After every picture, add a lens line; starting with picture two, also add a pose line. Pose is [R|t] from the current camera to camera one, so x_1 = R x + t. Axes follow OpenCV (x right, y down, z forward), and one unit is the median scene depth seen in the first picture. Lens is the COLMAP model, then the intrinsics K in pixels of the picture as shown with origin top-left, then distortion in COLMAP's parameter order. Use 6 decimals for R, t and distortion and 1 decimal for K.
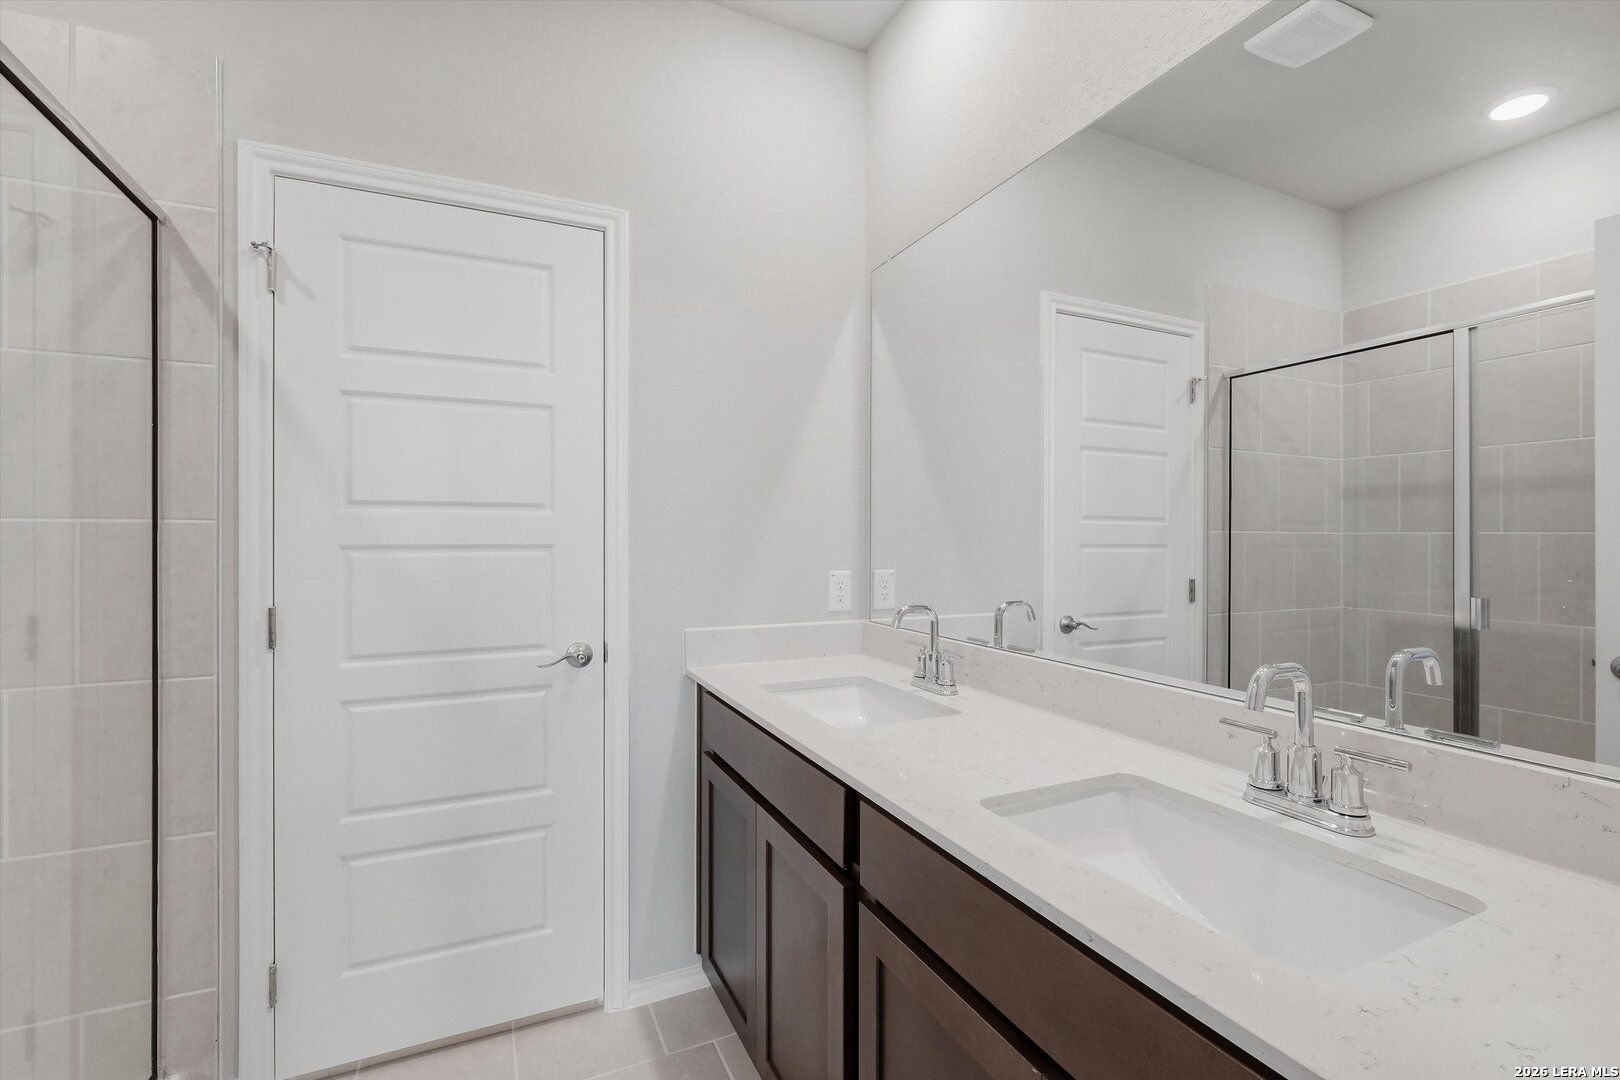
lens RADIAL K [[718.9, 0, 810.6], [0, 718.9, 534.4], [0, 0, 1]] dist [-0.003812, 0.000749]
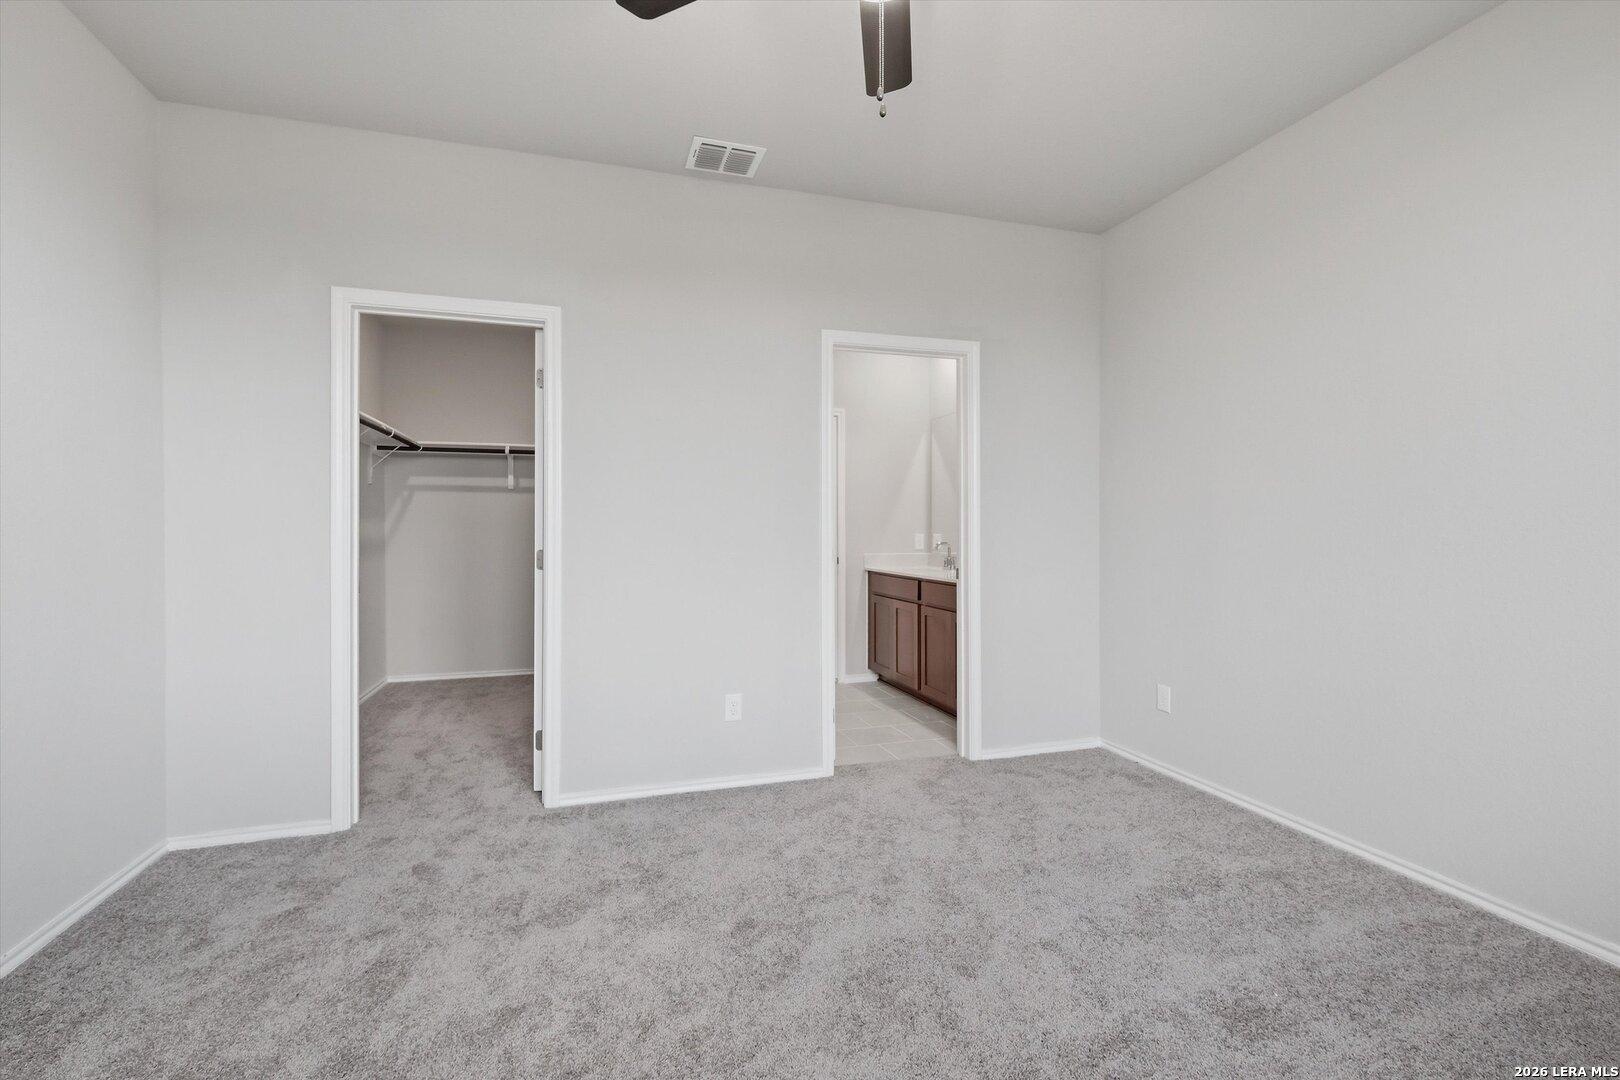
lens RADIAL K [[718.9, 0, 810.6], [0, 718.9, 530.4], [0, 0, 1]] dist [-0.003812, 0.000749]
pose [[0.991374, -0.007880, -0.130830, -0.010880], [0.006972, 0.999948, -0.007402, 0.057718], [0.130881, 0.006426, 0.991377, -1.832762]]
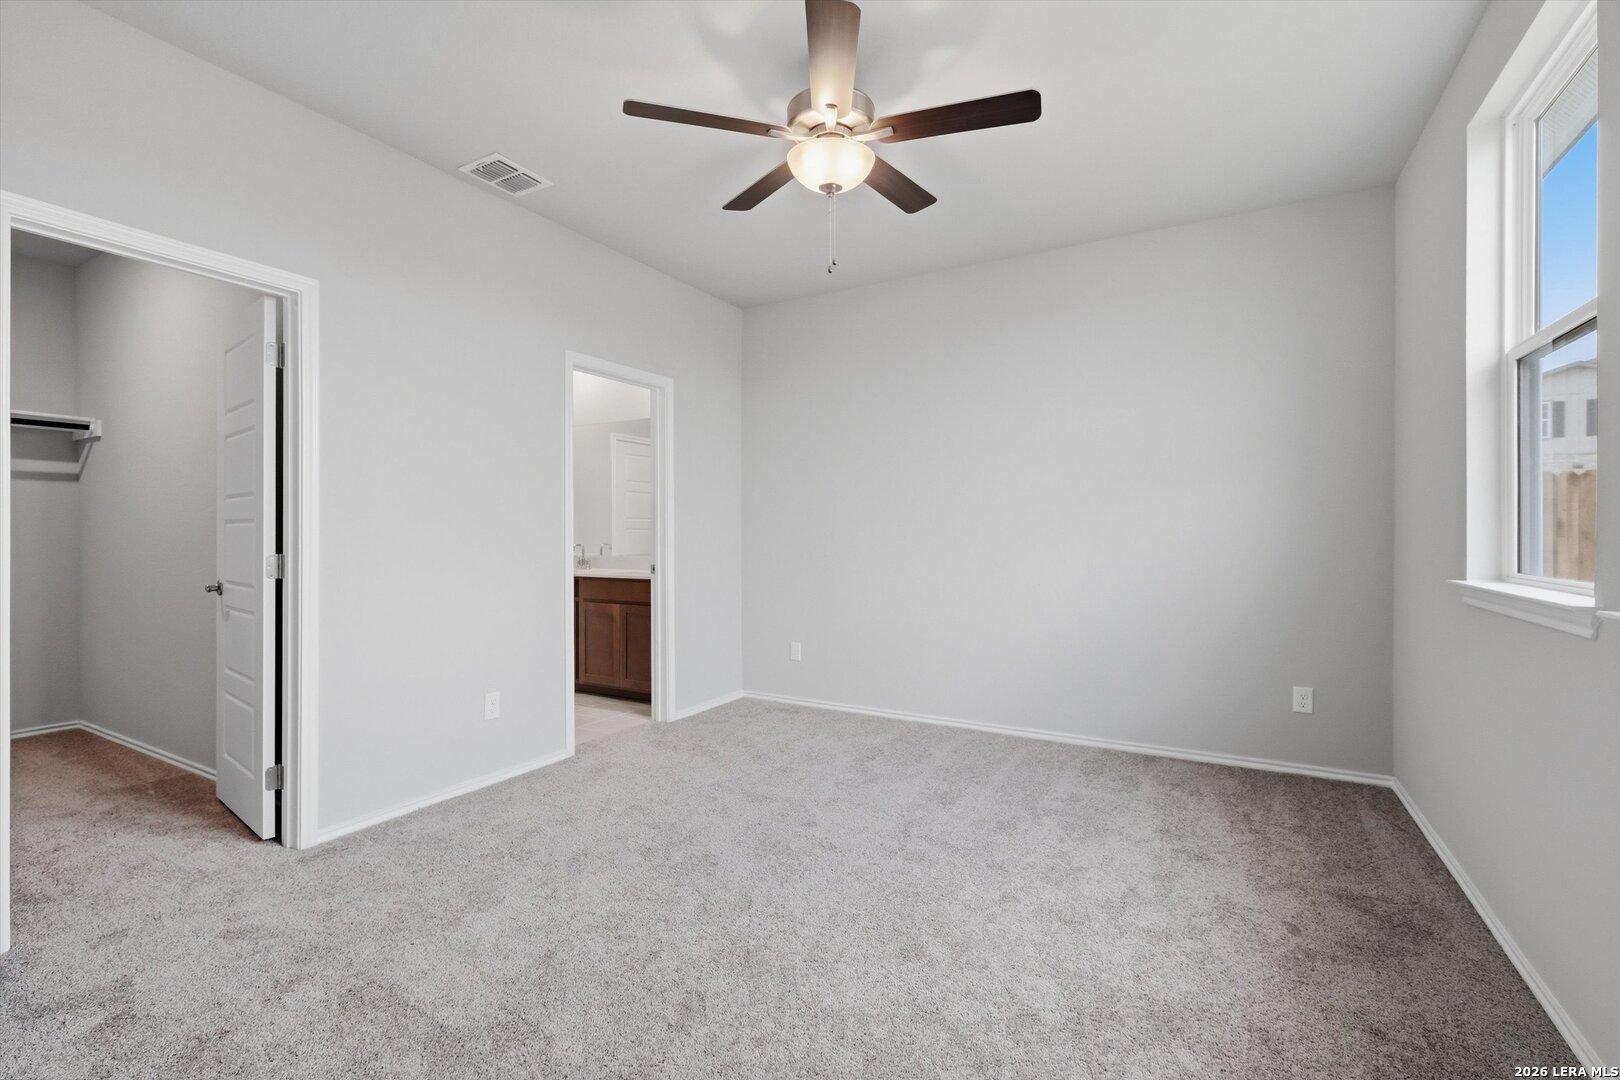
lens RADIAL K [[718.9, 0, 809.5], [0, 718.9, 540.1], [0, 0, 1]] dist [-0.003812, 0.000749]
pose [[0.813870, -0.014020, 0.580877, -1.193136], [0.013500, 0.999895, 0.005219, 0.063996], [-0.580889, 0.003594, 0.813975, -2.136744]]
